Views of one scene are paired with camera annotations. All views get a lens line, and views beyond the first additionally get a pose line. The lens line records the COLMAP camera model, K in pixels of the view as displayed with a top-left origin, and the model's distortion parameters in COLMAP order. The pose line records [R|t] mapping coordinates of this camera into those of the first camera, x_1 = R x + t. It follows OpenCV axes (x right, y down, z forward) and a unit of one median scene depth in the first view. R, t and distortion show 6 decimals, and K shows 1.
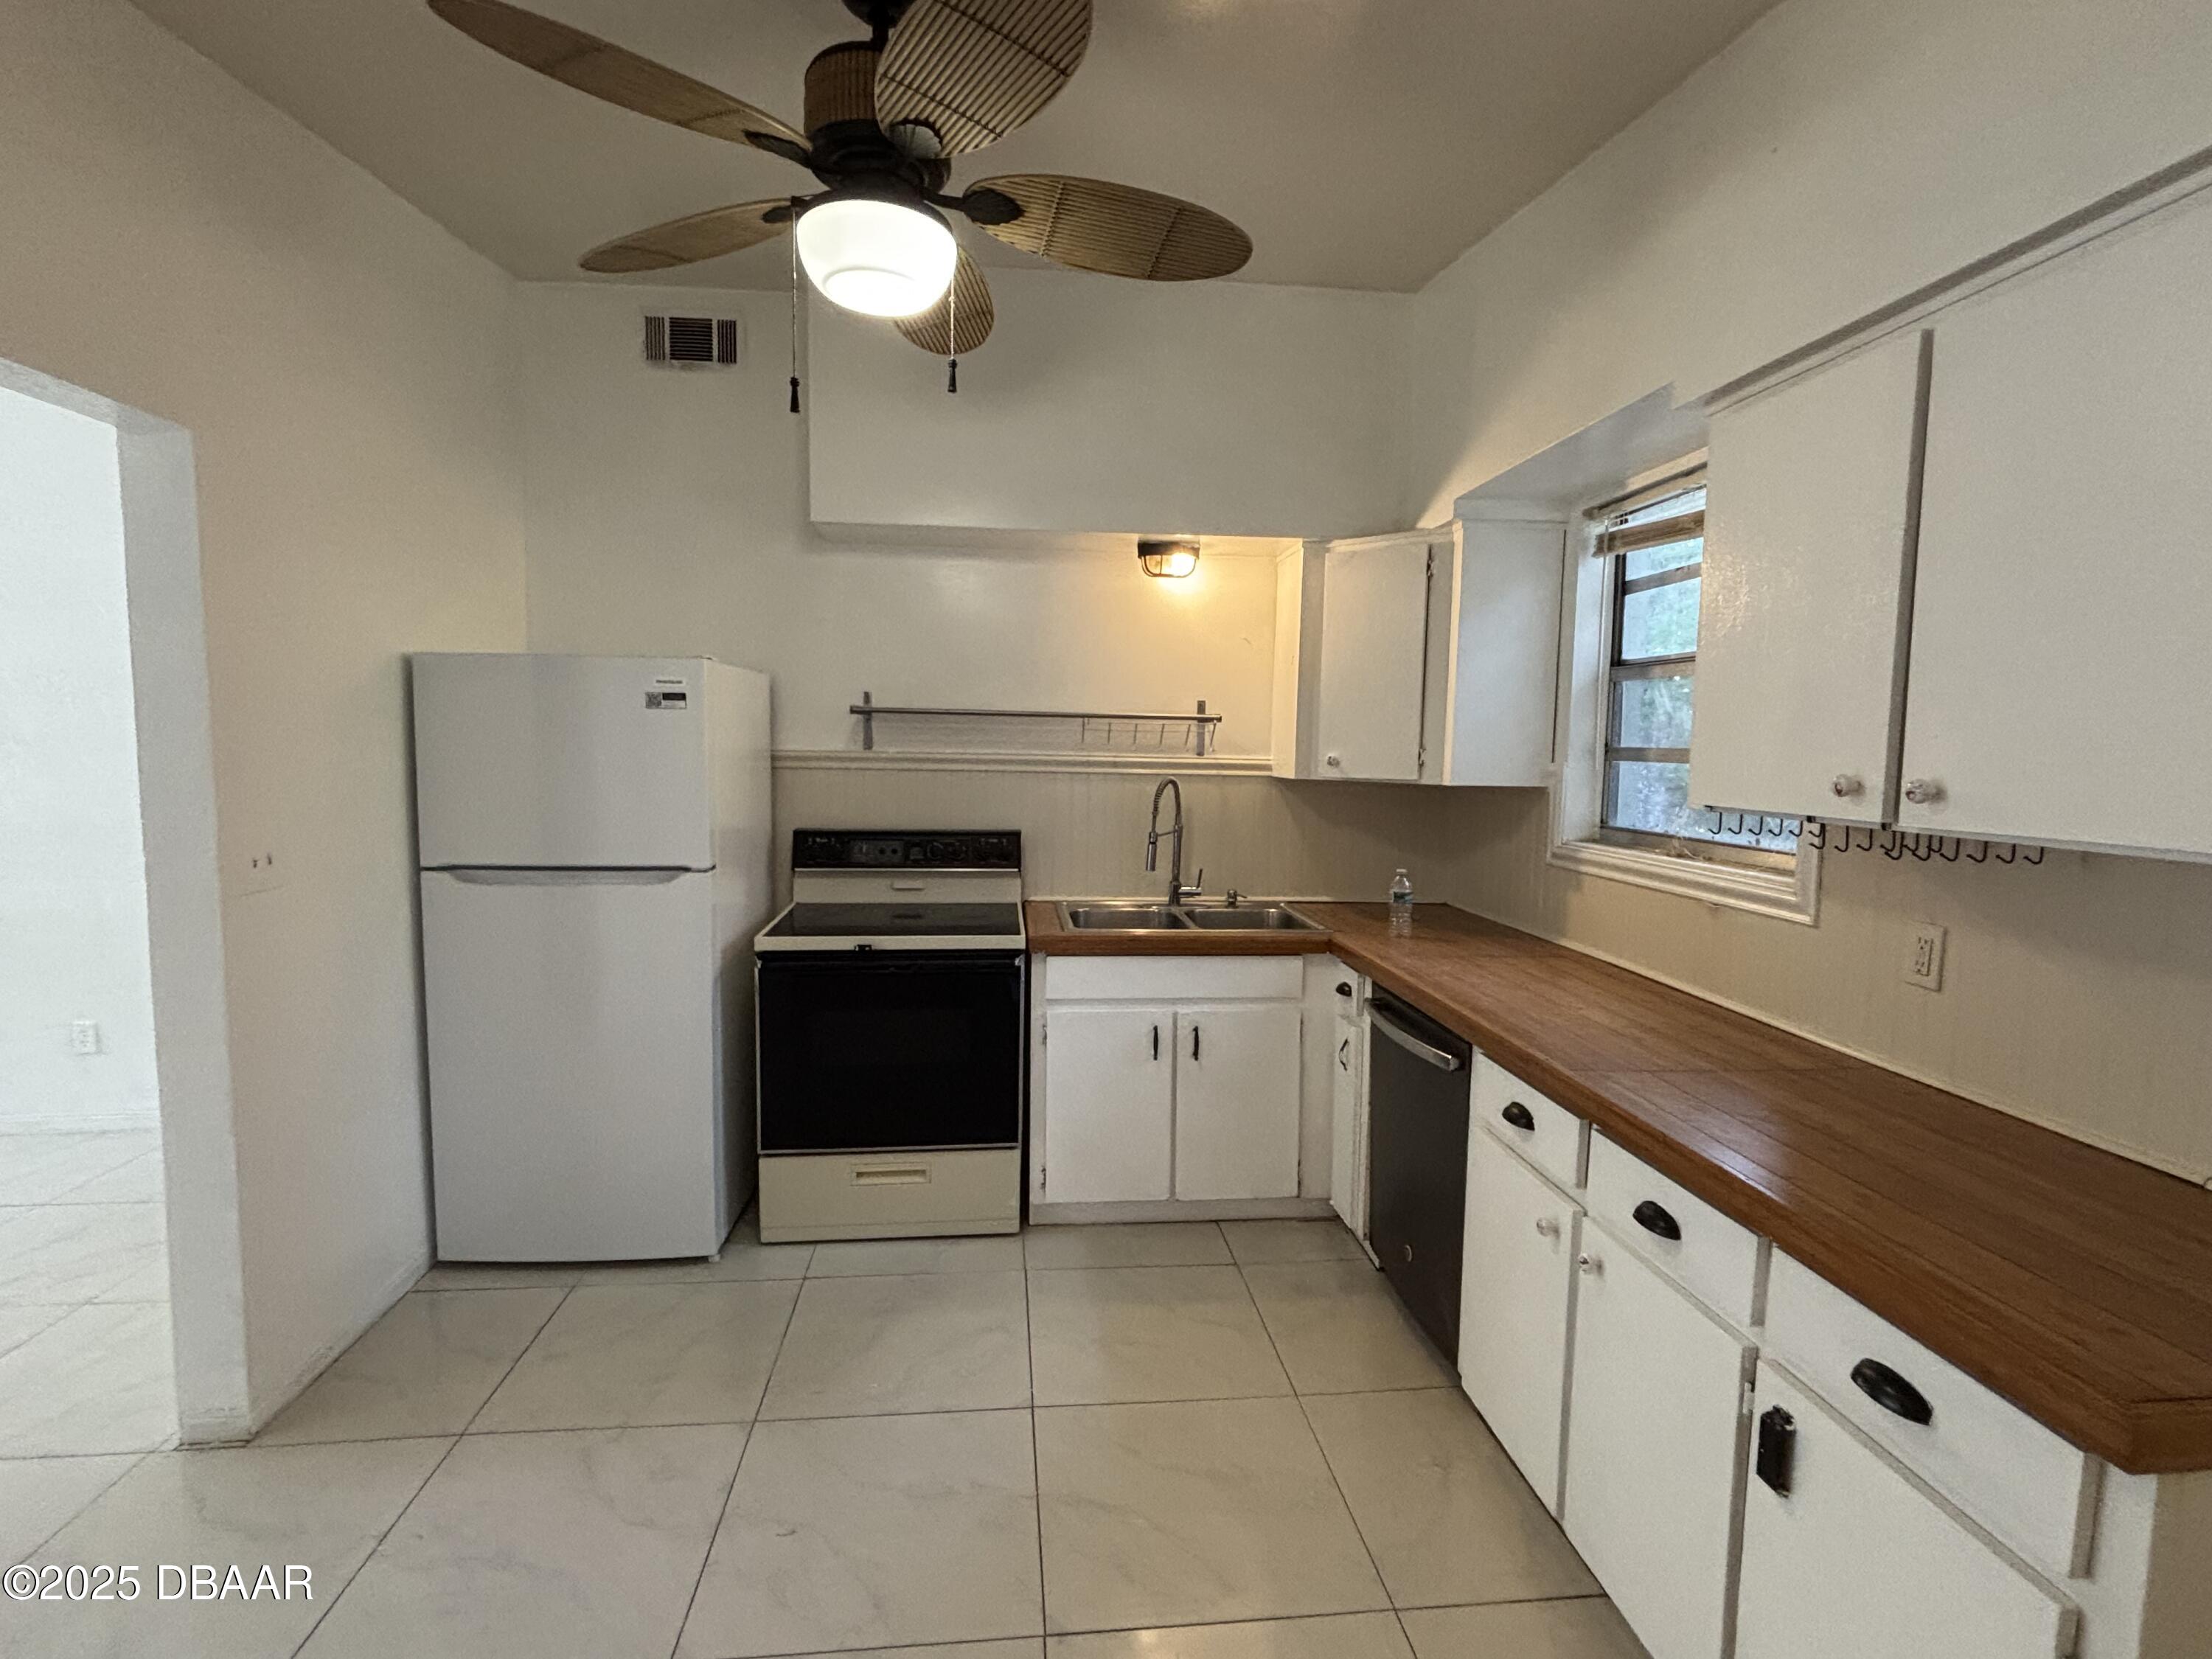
lens RADIAL K [[1048.5, 0, 1106.0], [0, 1048.5, 829.5], [0, 0, 1]] dist [0.062462, -0.038345]
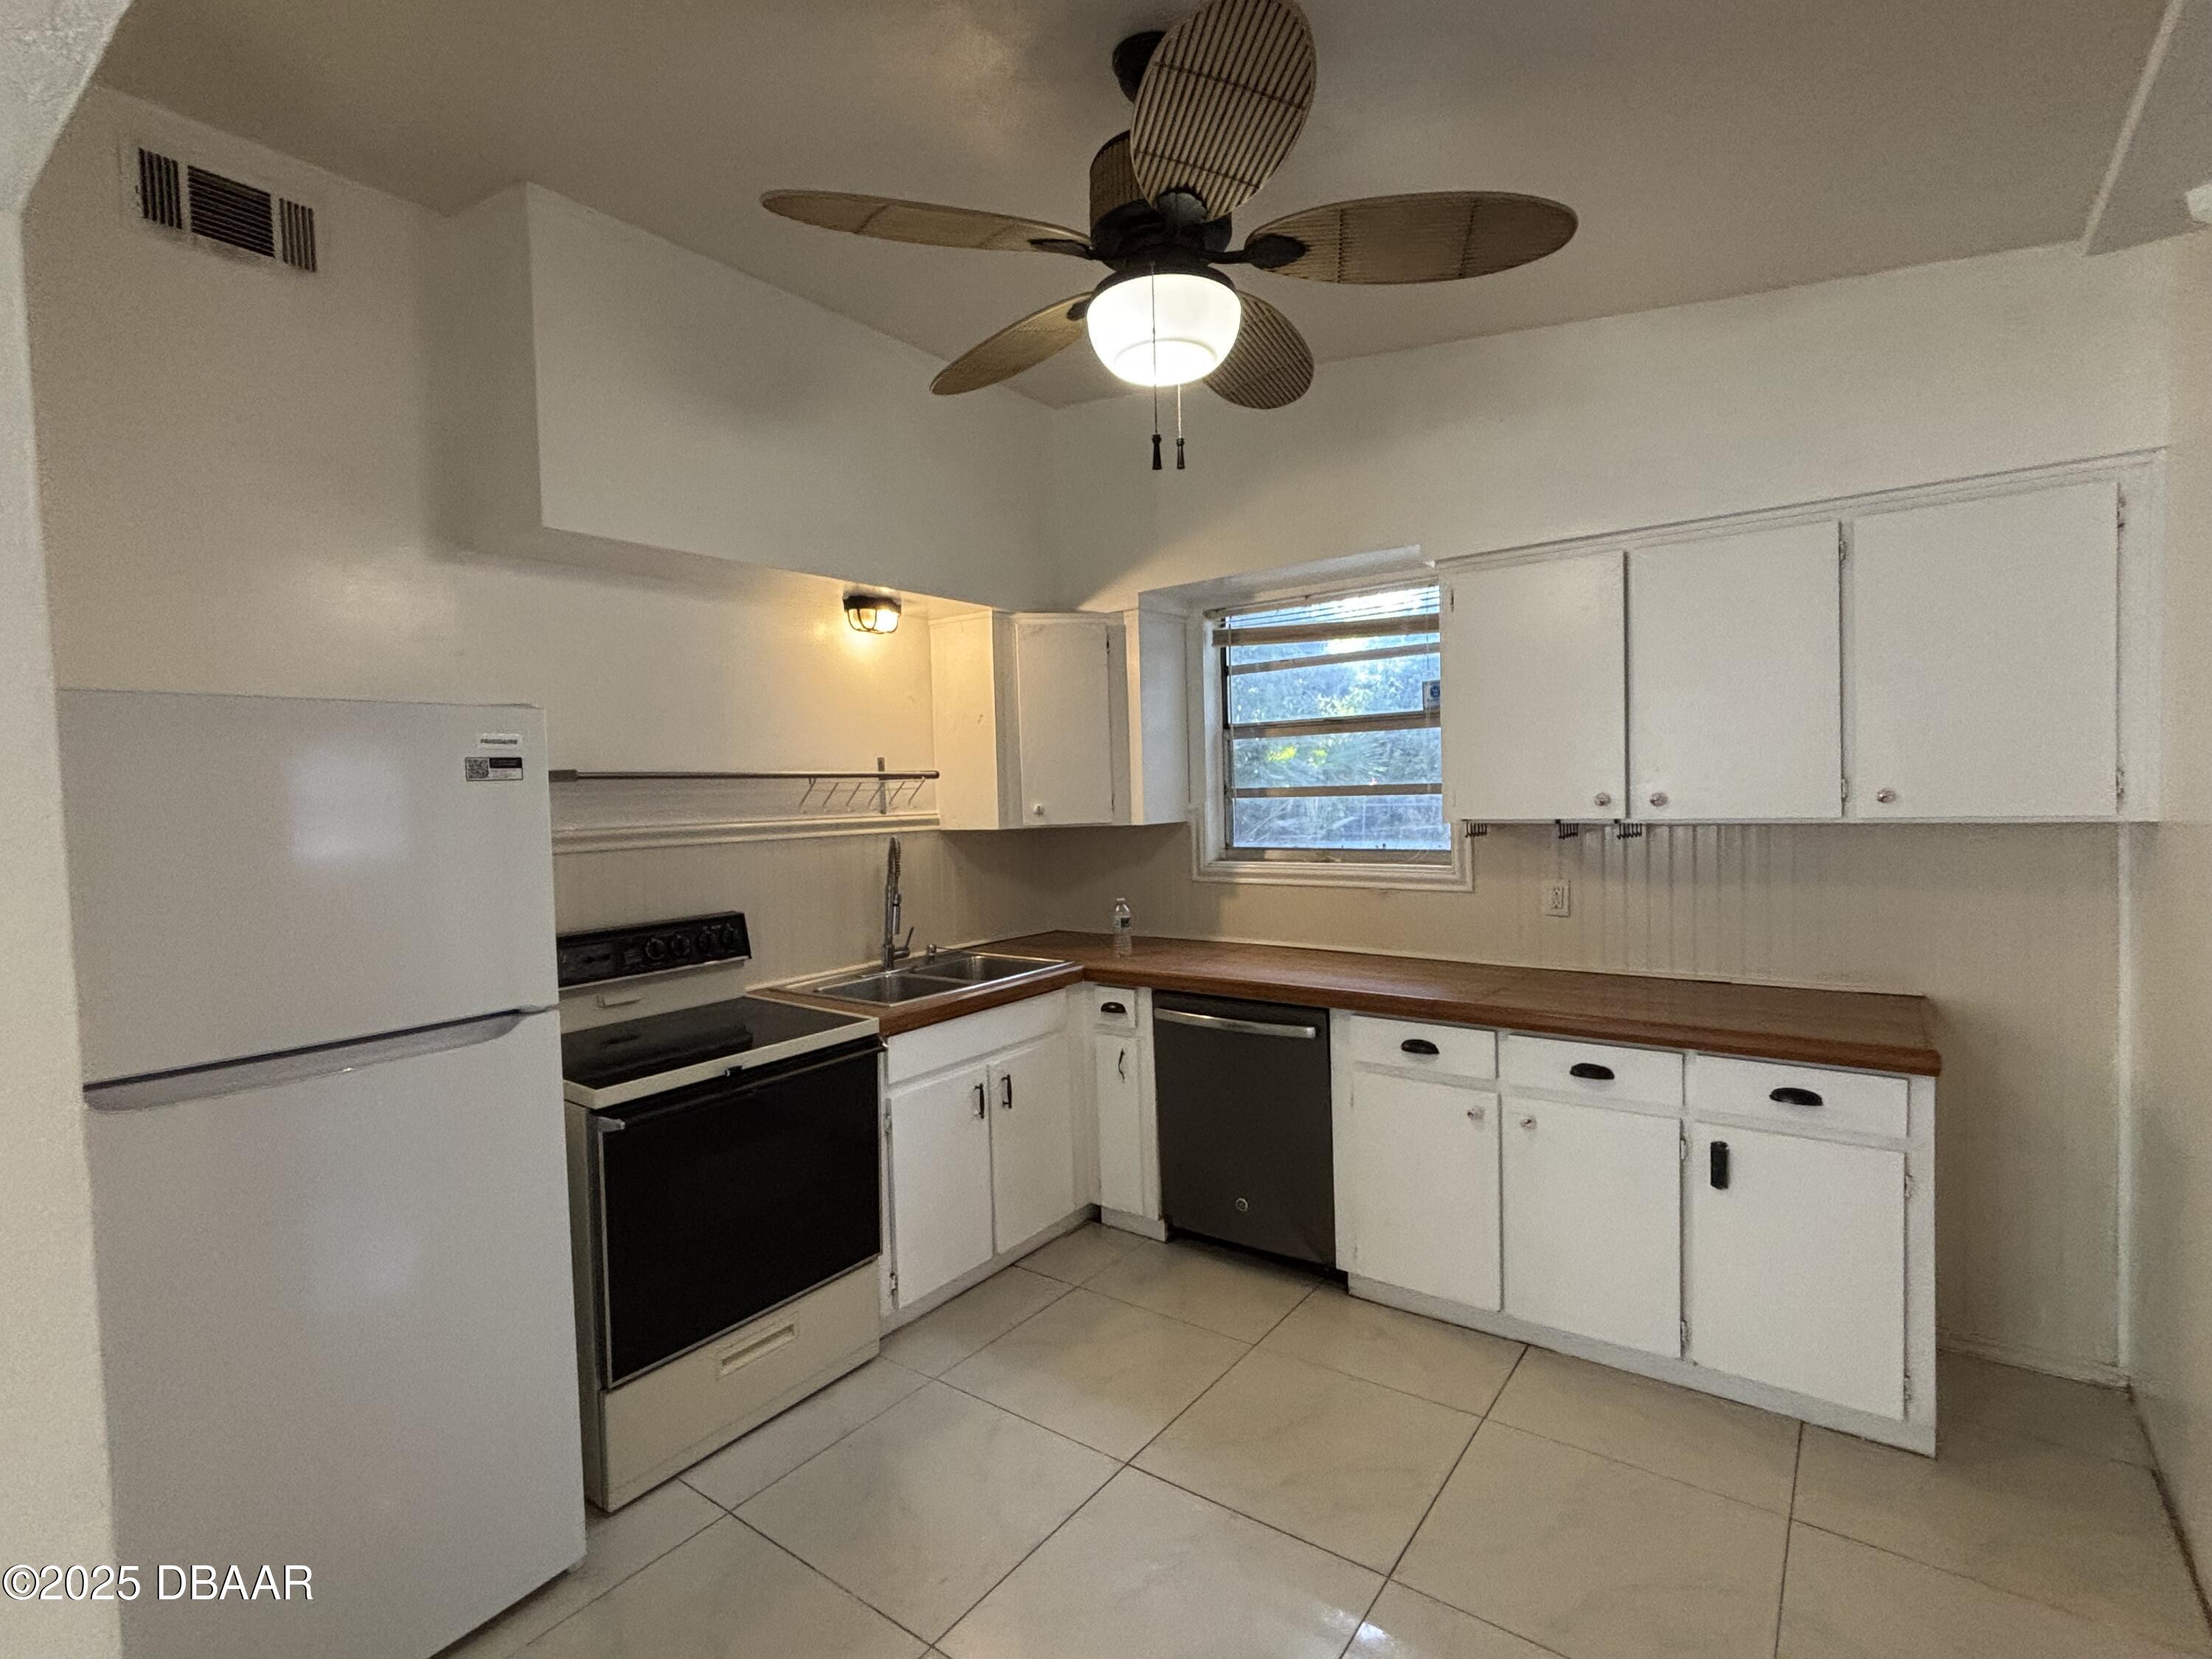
lens RADIAL K [[1048.5, 0, 1106.0], [0, 1048.5, 829.5], [0, 0, 1]] dist [0.062462, -0.038345]
pose [[0.667612, -0.065536, 0.741619, -0.595619], [0.103400, 0.994626, -0.005187, -0.034653], [-0.737294, 0.080146, 0.670801, 0.226015]]
